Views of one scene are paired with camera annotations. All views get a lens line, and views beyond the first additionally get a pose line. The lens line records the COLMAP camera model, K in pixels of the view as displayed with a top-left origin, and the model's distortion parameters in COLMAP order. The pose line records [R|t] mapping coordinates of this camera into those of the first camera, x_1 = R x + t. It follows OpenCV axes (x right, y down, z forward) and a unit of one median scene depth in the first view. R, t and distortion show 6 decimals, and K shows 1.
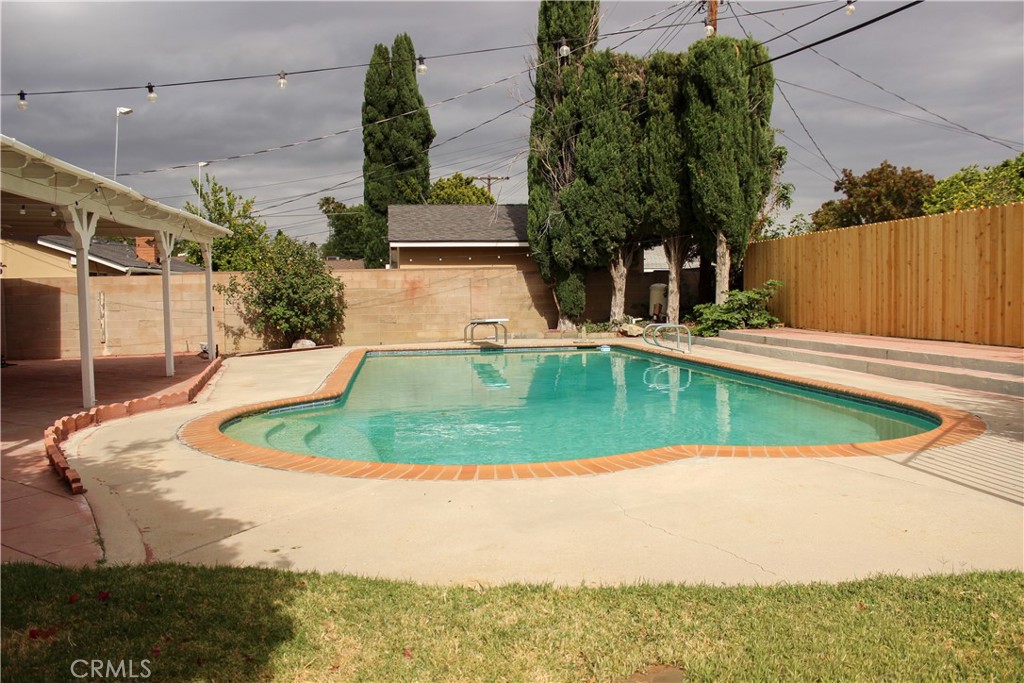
lens RADIAL K [[847.0, 0, 508.3], [0, 847.0, 347.9], [0, 0, 1]] dist [-0.150074, 0.130939]
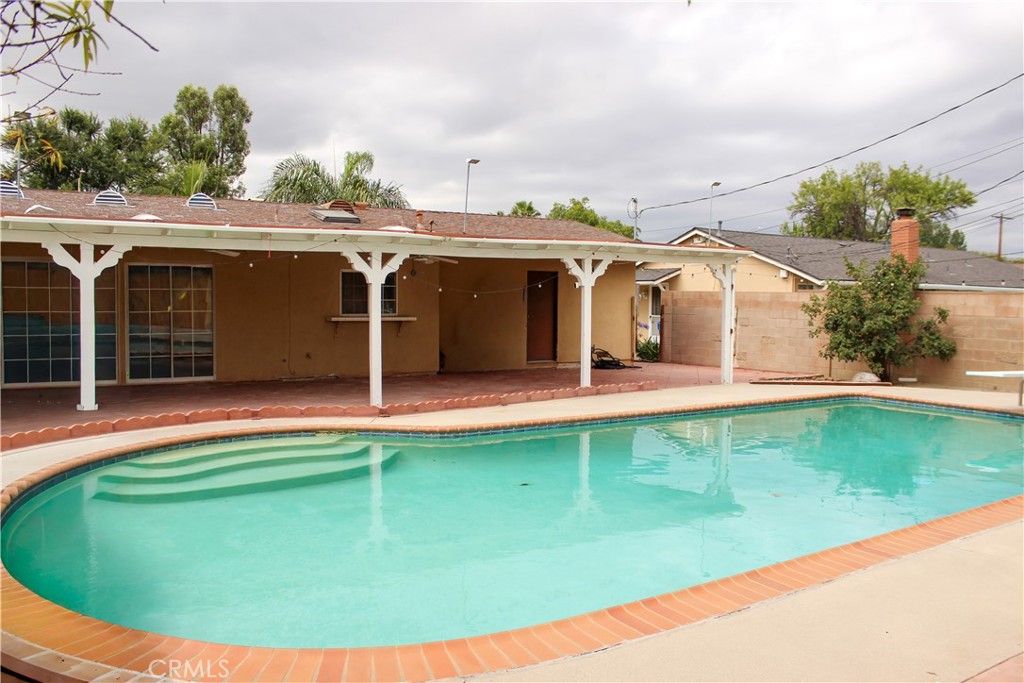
lens RADIAL K [[847.0, 0, 521.8], [0, 847.0, 343.0], [0, 0, 1]] dist [-0.150074, 0.130939]
pose [[0.435685, 0.073987, -0.897053, 0.352589], [-0.078139, 0.995962, 0.044193, -0.048388], [0.896701, 0.050841, 0.439707, 0.293053]]
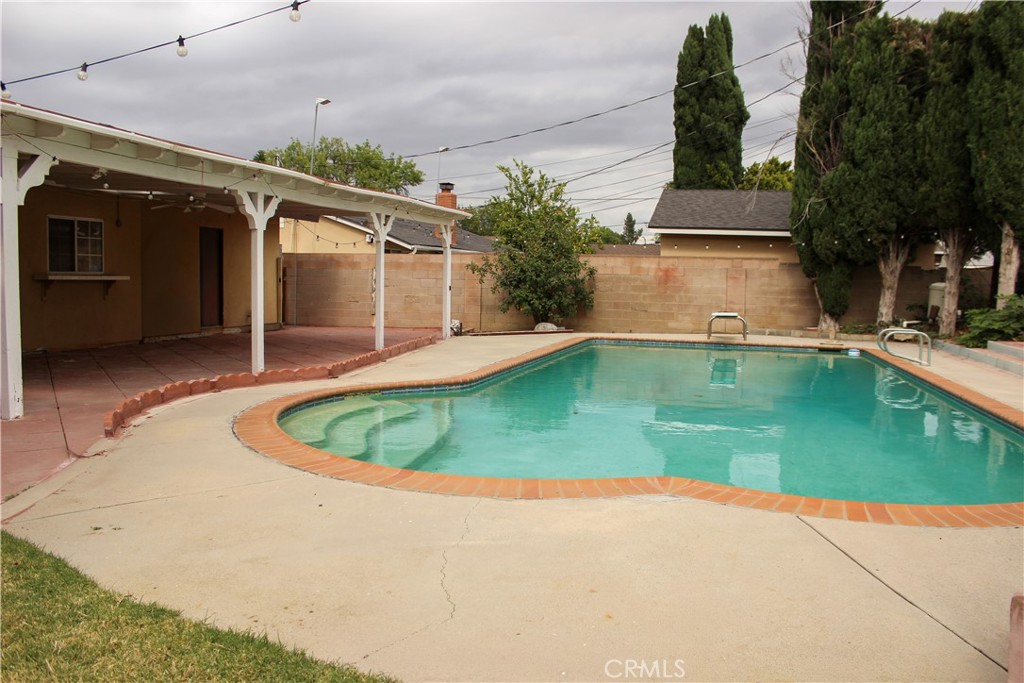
lens RADIAL K [[847.0, 0, 512.8], [0, 847.0, 344.5], [0, 0, 1]] dist [-0.150074, 0.130939]
pose [[0.921337, 0.066861, -0.382972, 0.105369], [-0.061370, 0.997762, 0.026551, -0.008148], [0.383890, -0.000960, 0.923378, 0.046967]]
